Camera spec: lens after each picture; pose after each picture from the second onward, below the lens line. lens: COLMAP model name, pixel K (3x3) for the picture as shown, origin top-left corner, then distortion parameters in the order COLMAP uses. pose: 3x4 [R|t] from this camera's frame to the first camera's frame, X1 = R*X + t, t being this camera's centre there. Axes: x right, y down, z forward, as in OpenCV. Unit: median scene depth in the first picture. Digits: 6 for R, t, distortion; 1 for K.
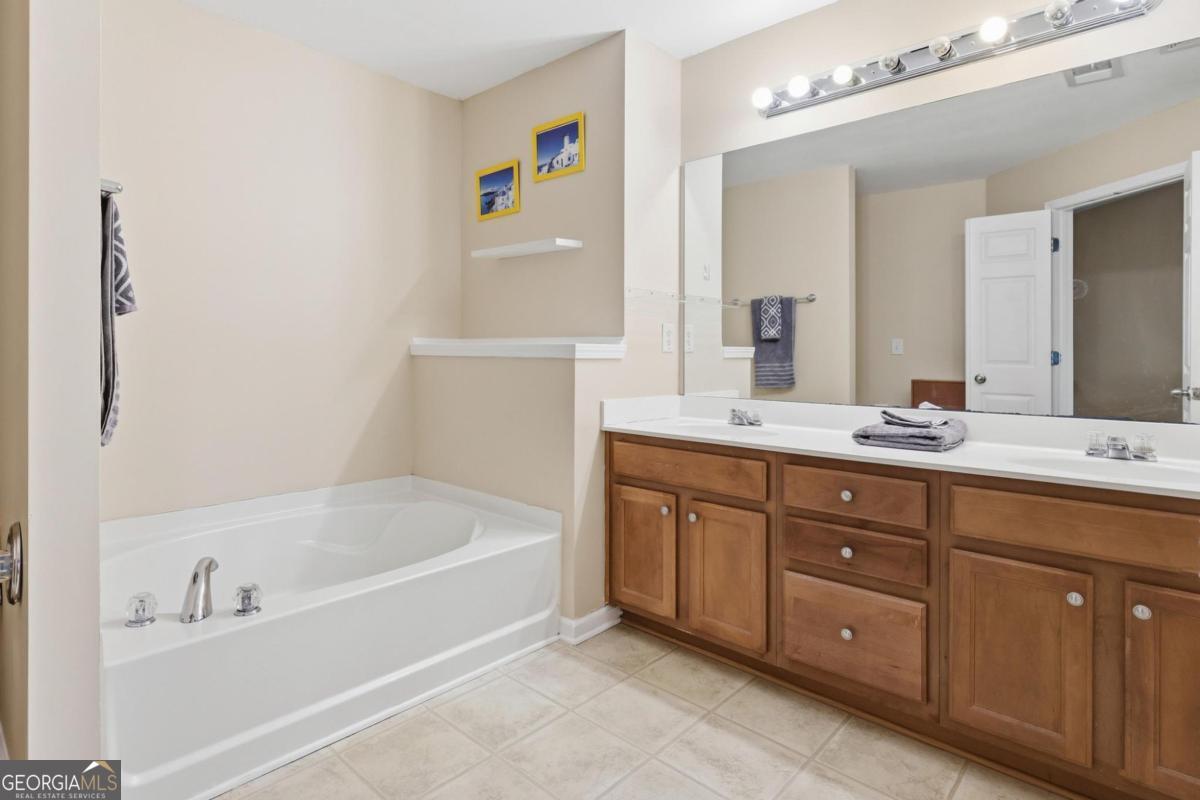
lens RADIAL K [[632.3, 0, 575.7], [0, 632.3, 373.1], [0, 0, 1]] dist [0.018687, -0.001087]
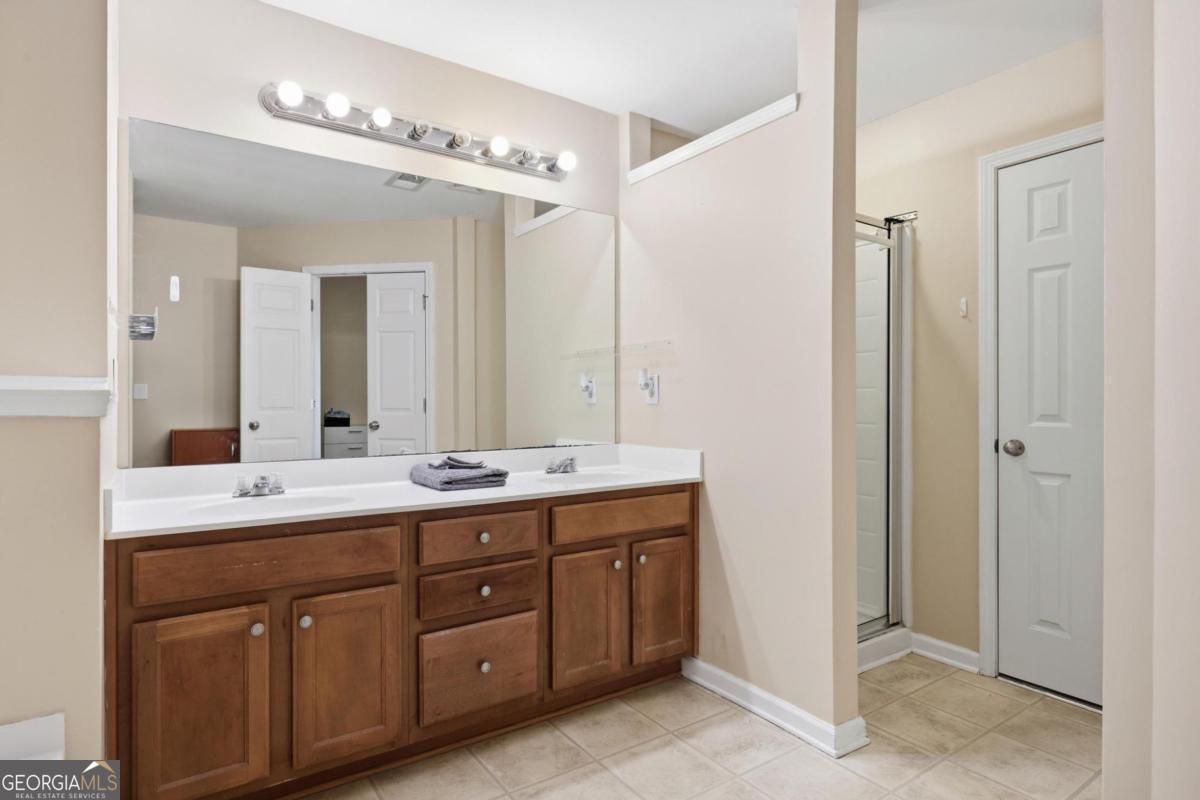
lens RADIAL K [[653.1, 0, 600.0], [0, 653.1, 400.0], [0, 0, 1]] dist [-0.002315, 0.000144]
pose [[0.205733, -0.007052, 0.978583, -0.561342], [0.032281, 0.999479, 0.000416, -0.030632], [-0.978076, 0.031504, 0.205854, 0.531091]]
